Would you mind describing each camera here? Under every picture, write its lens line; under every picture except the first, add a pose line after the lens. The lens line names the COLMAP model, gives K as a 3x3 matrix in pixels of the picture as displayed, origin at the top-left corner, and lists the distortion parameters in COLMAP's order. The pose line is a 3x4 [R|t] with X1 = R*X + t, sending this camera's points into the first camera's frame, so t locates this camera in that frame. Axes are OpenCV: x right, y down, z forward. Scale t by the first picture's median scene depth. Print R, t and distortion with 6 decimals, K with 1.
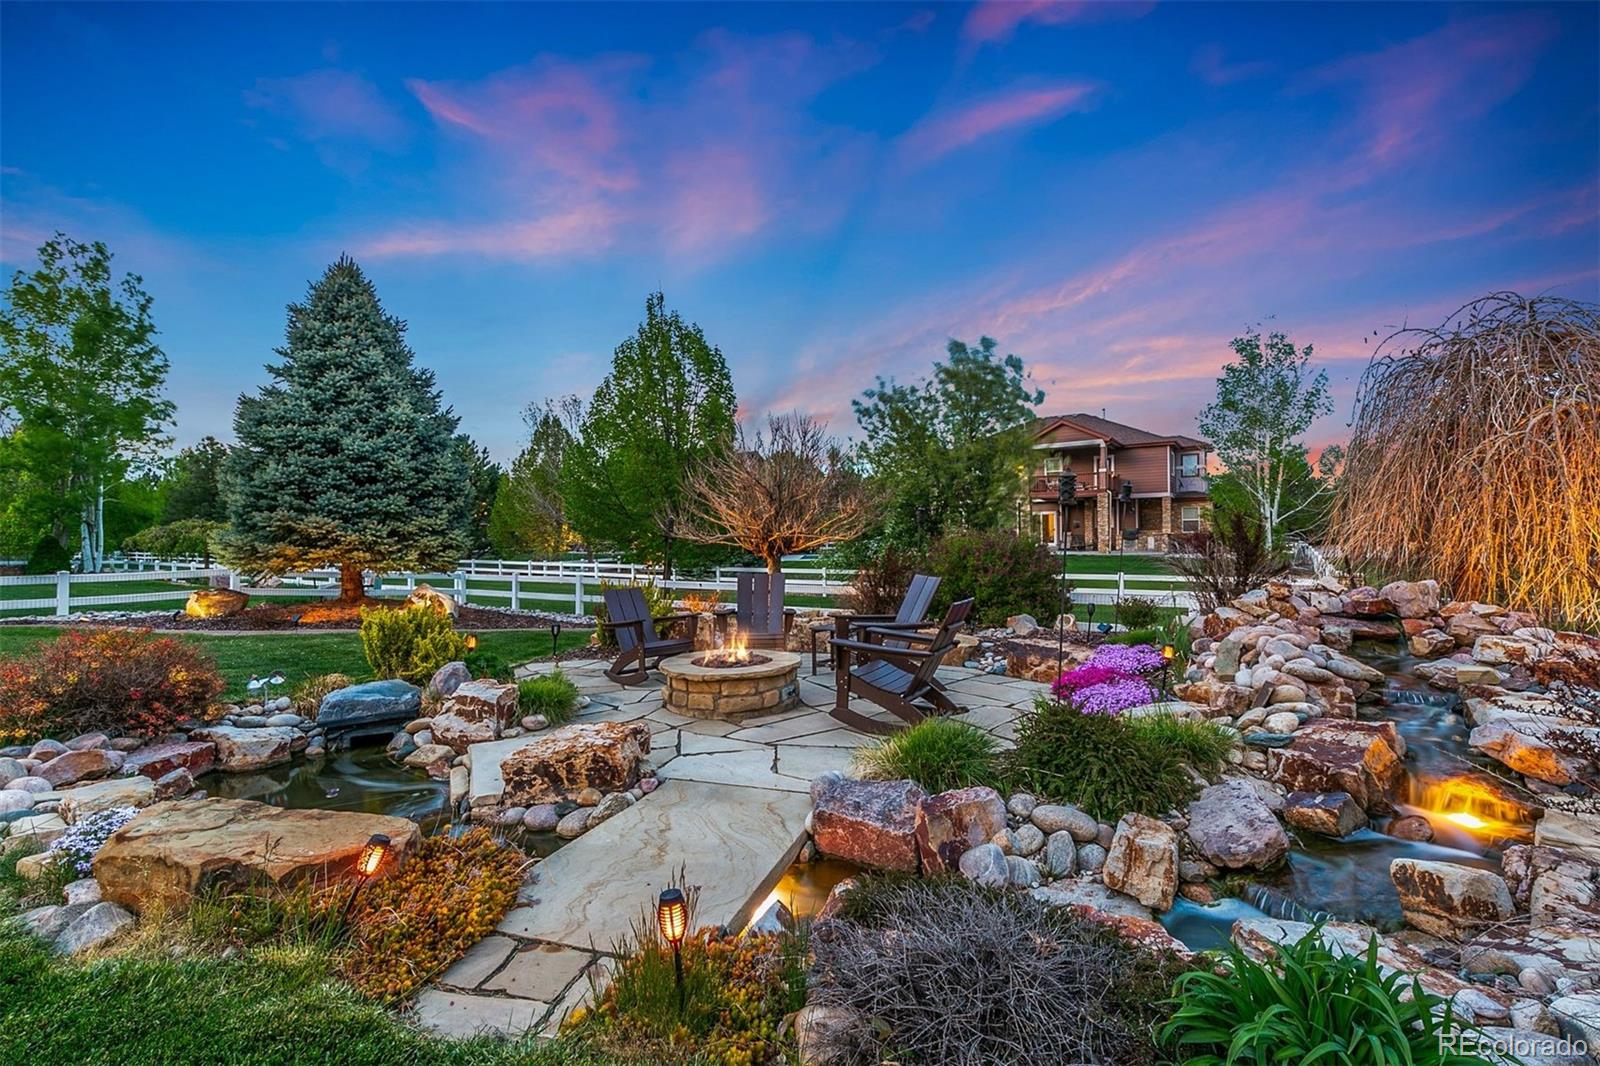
lens RADIAL K [[688.5, 0, 802.0], [0, 688.5, 528.9], [0, 0, 1]] dist [0.000324, 0.000061]
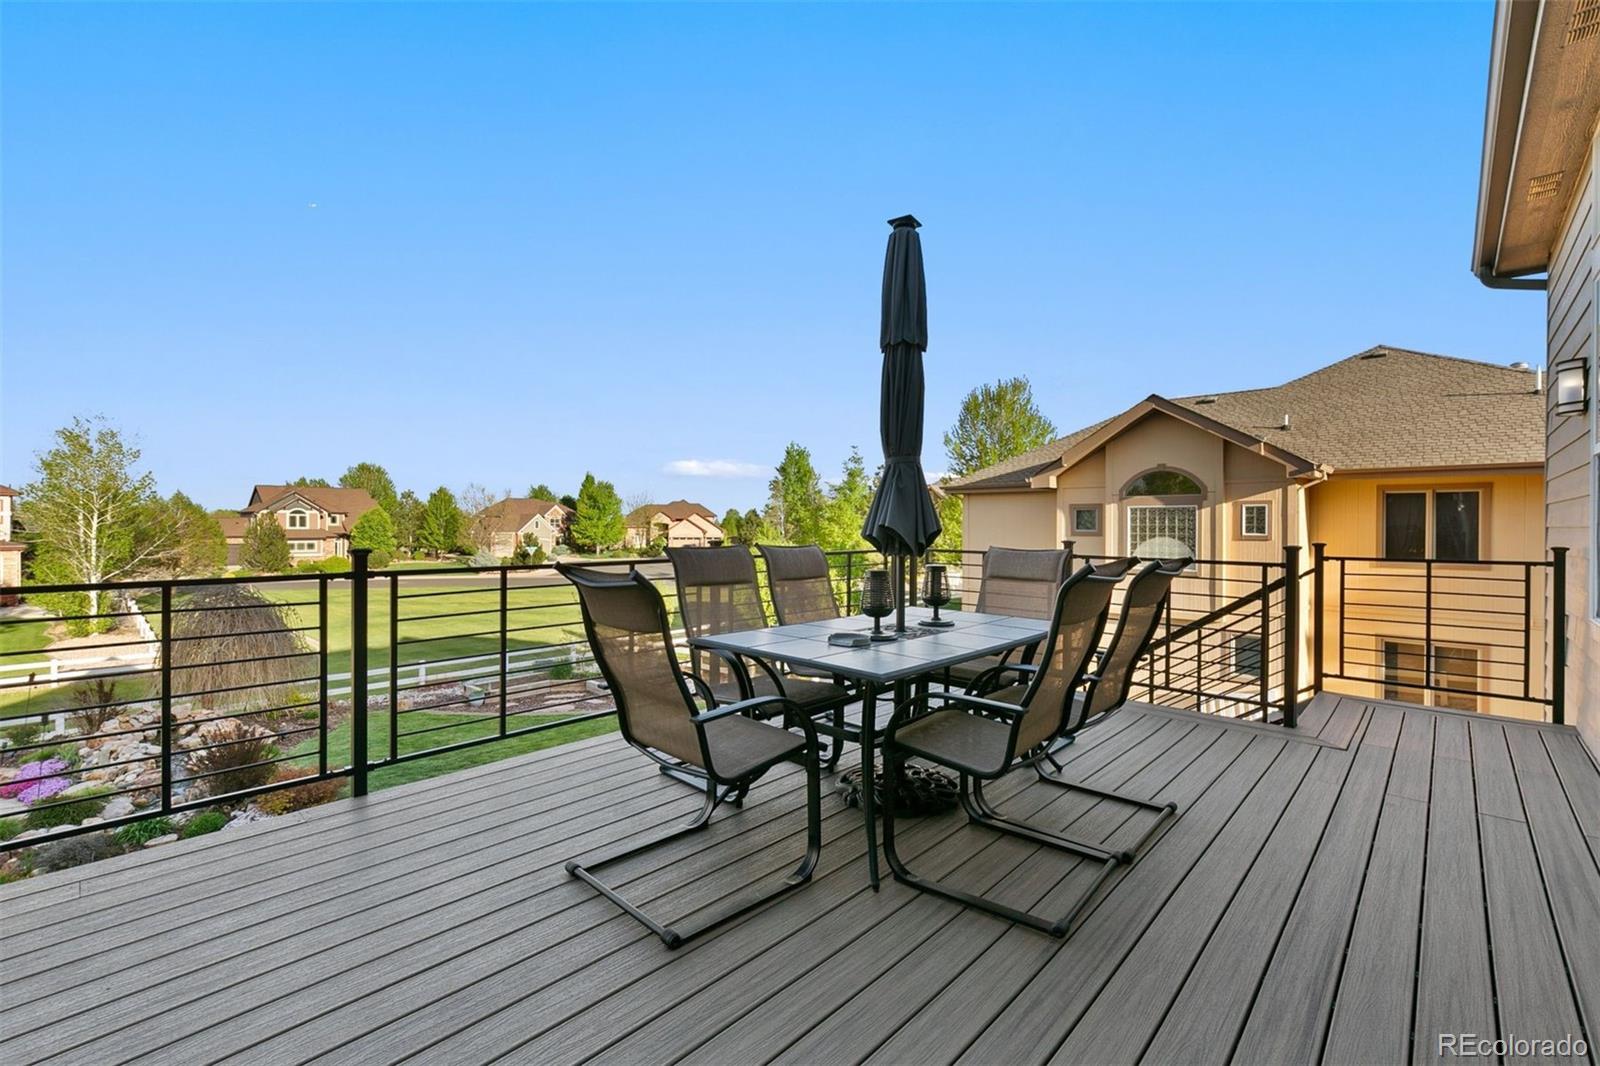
lens RADIAL K [[688.5, 0, 802.0], [0, 688.5, 528.9], [0, 0, 1]] dist [0.000324, 0.000061]
pose [[0.164769, -0.000643, 0.986332, -1.602819], [-0.007884, 0.999967, 0.001969, -0.746902], [-0.986301, -0.008101, 0.164758, -2.139533]]
